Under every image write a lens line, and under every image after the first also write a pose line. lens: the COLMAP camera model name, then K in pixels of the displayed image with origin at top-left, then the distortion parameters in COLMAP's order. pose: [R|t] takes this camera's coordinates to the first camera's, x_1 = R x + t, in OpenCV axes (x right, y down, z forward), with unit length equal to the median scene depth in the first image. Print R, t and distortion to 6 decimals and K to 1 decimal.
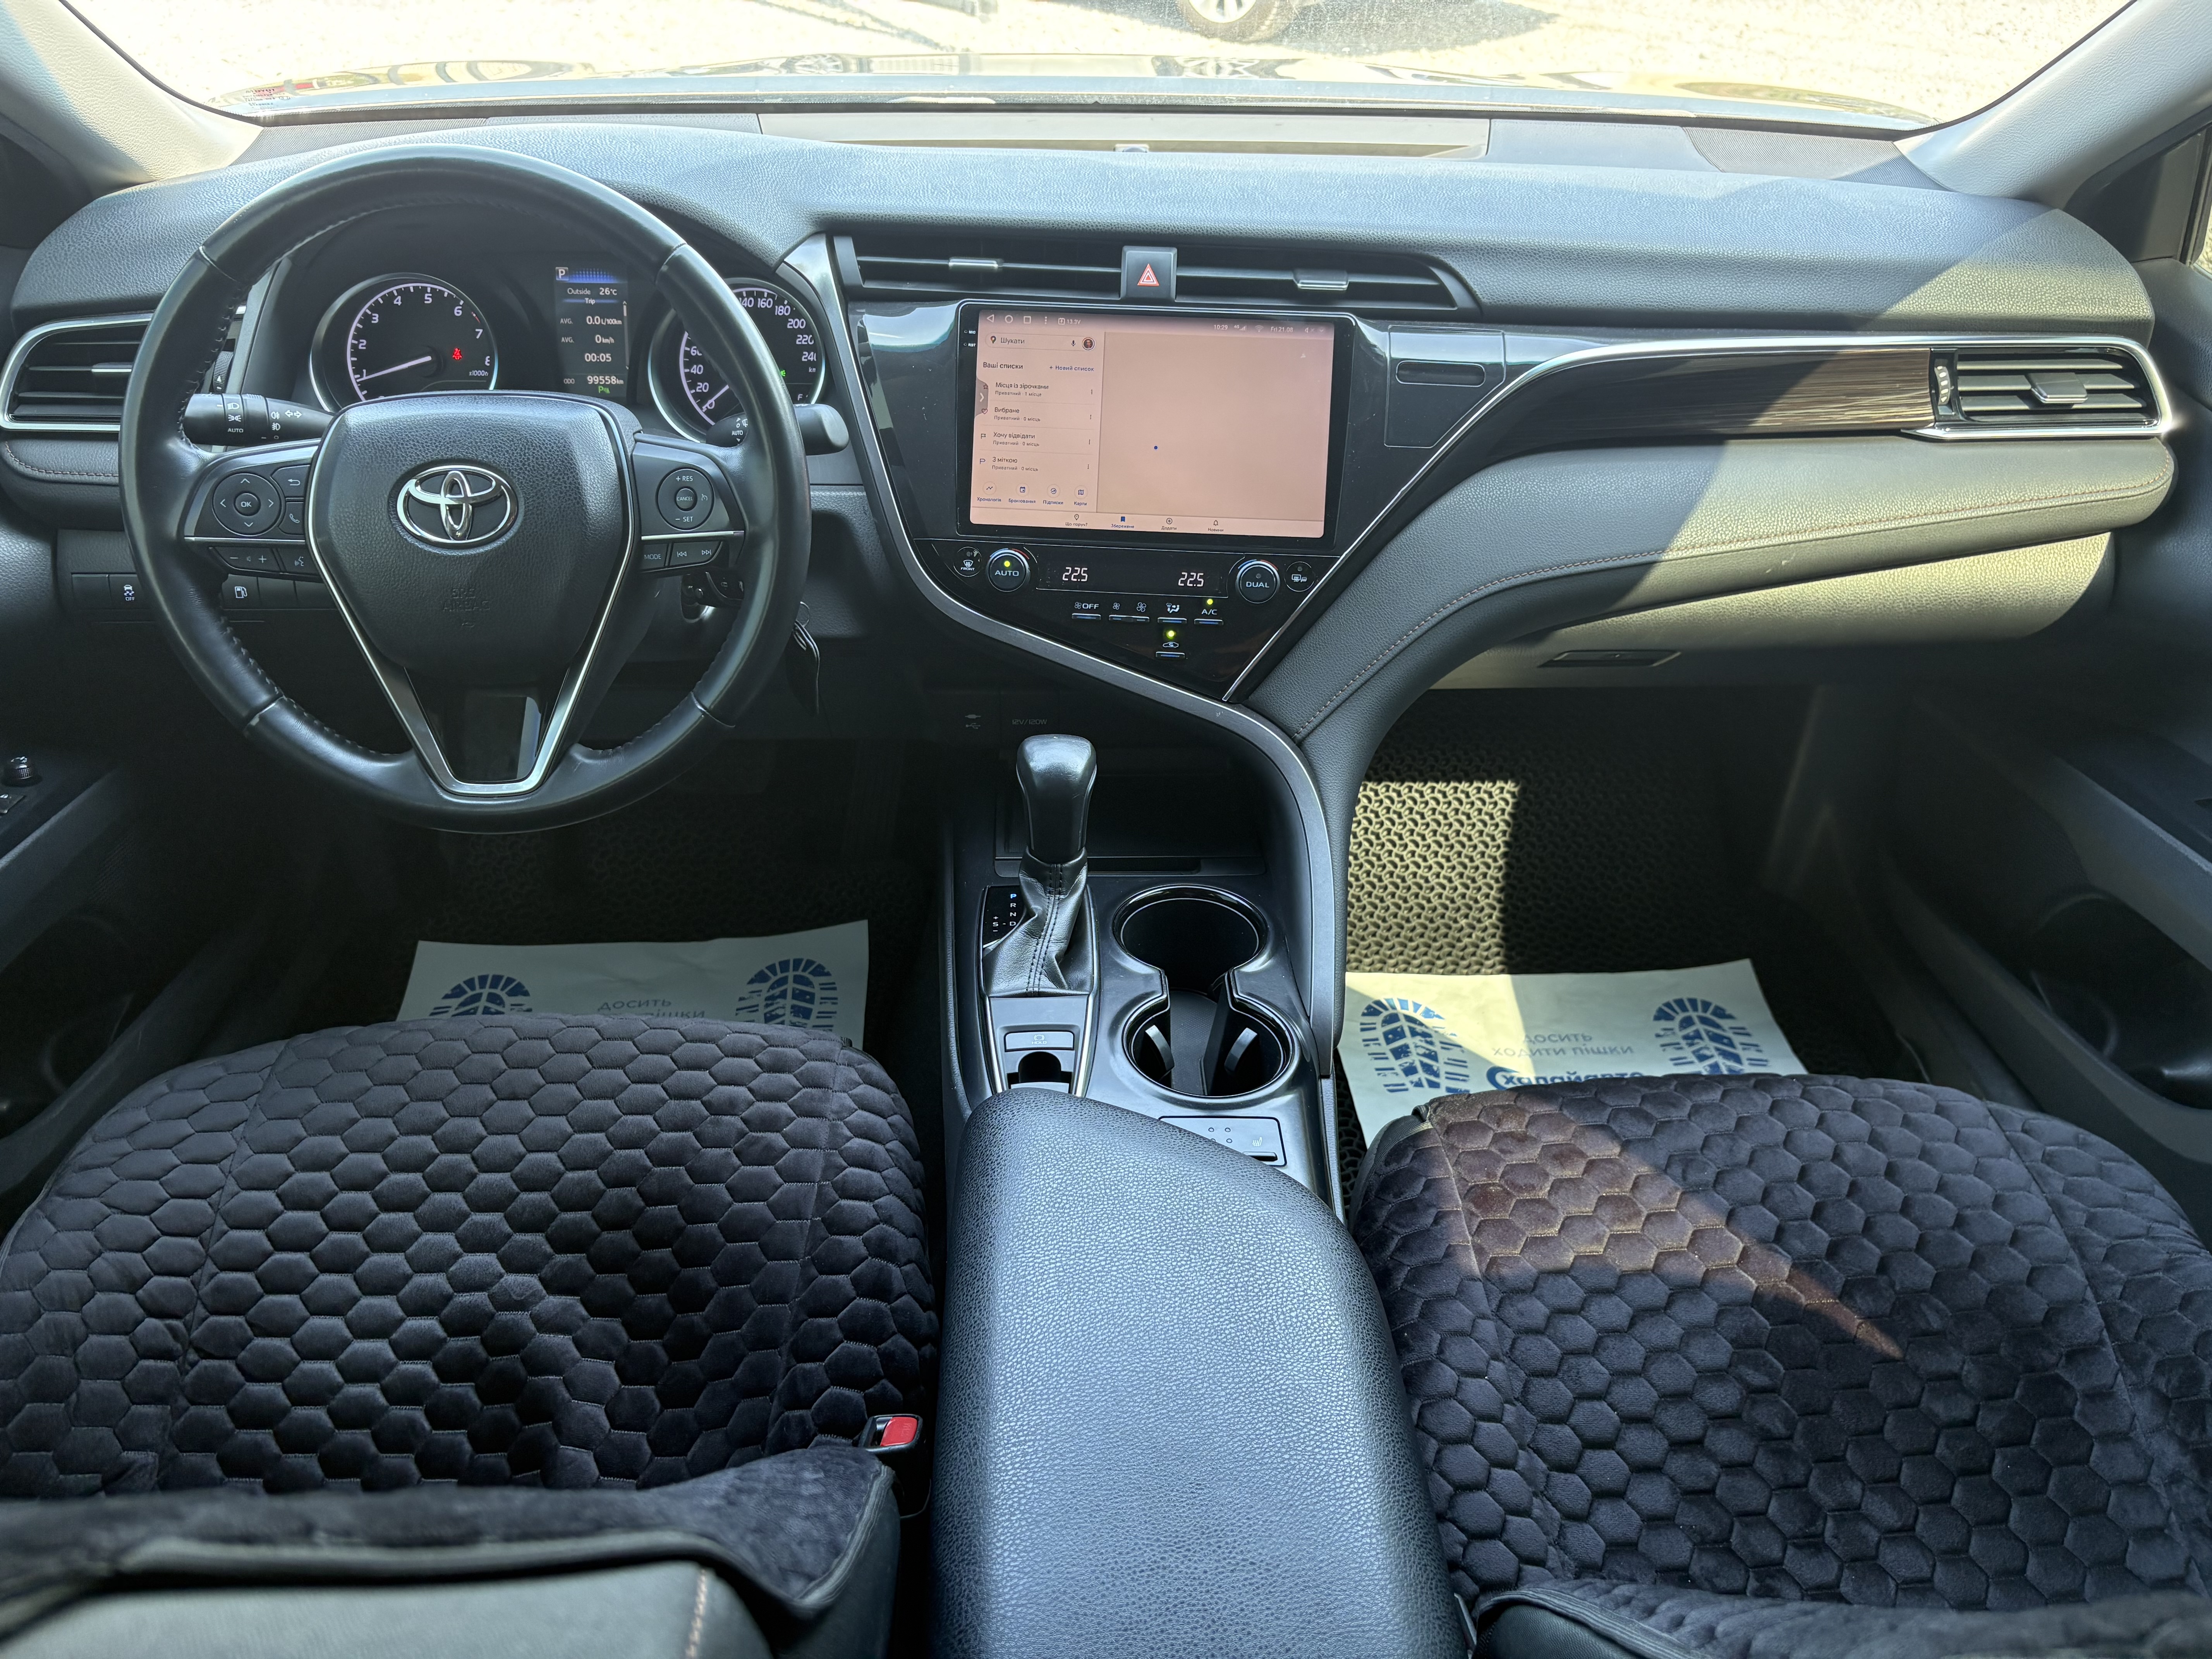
lens RADIAL K [[1571.8, 0, 970.2], [0, 1571.8, 825.8], [0, 0, 1]] dist [0.126318, -0.084784]
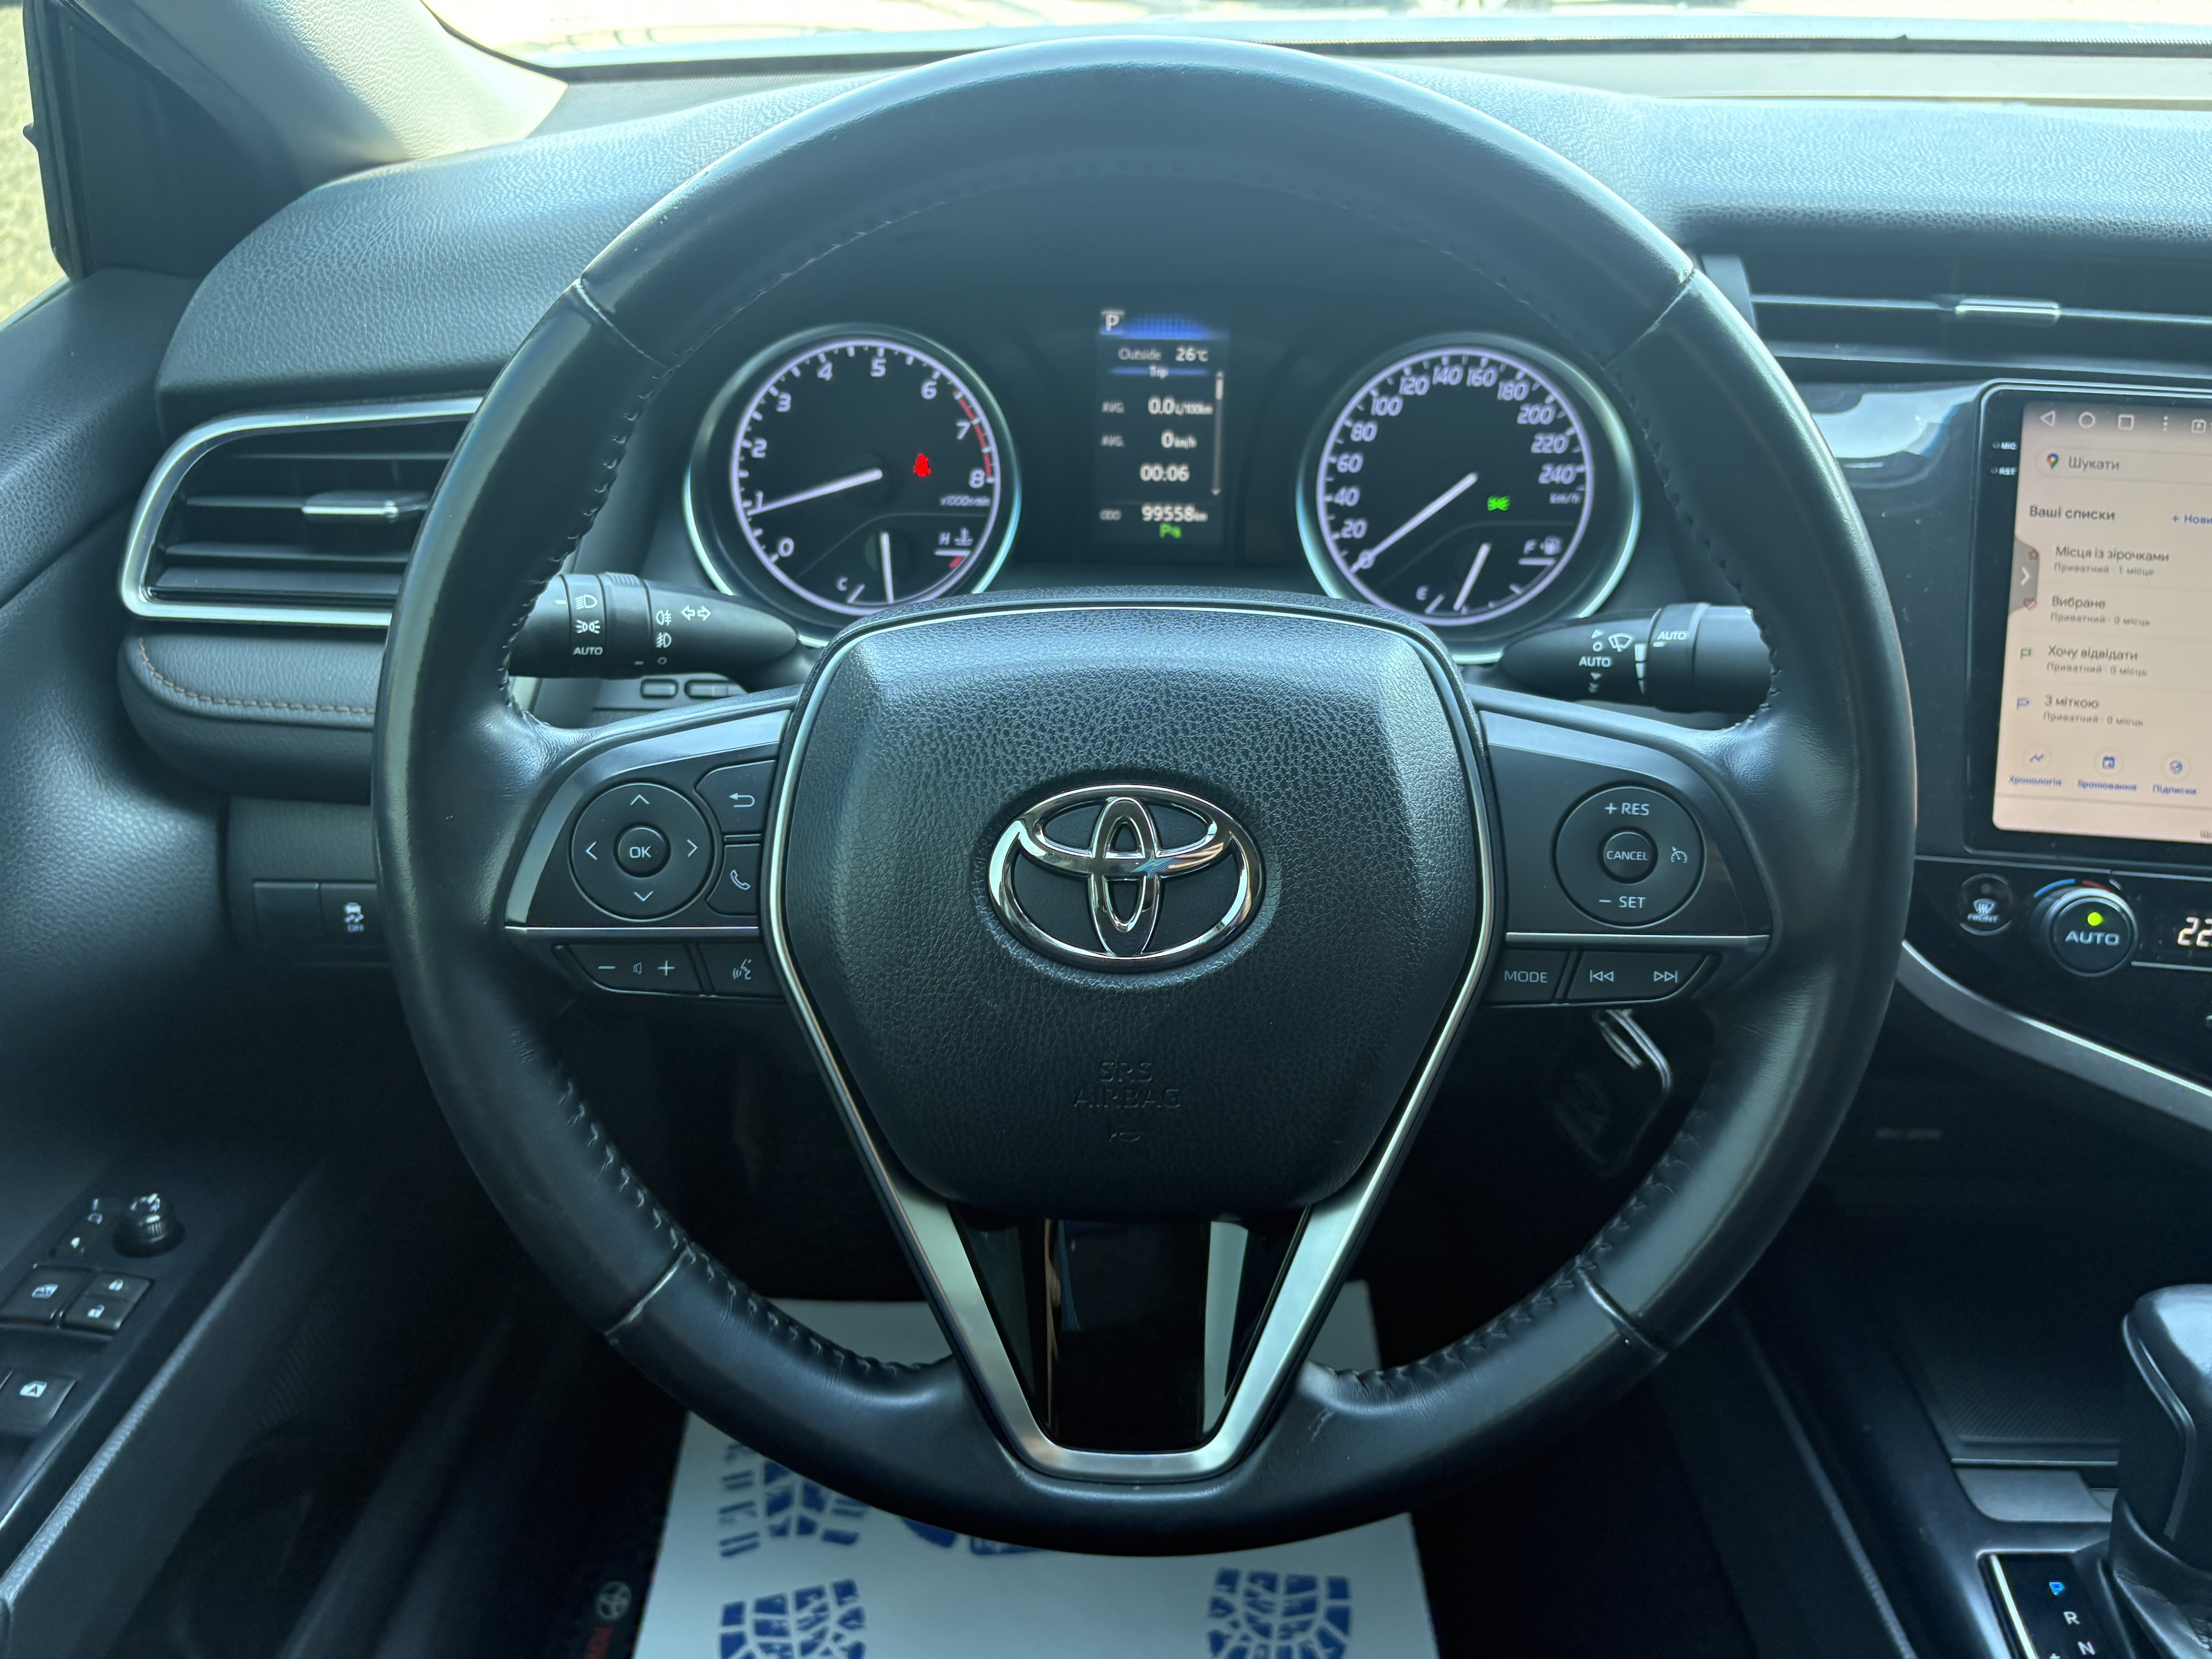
lens RADIAL K [[1709.6, 0, 1114.3], [0, 1709.6, 917.4], [0, 0, 1]] dist [0.037912, 0.005116]
pose [[0.999191, 0.026931, -0.029878, -0.258019], [-0.026624, 0.999589, 0.010638, -0.161551], [0.030152, -0.009834, 0.999497, 0.449406]]
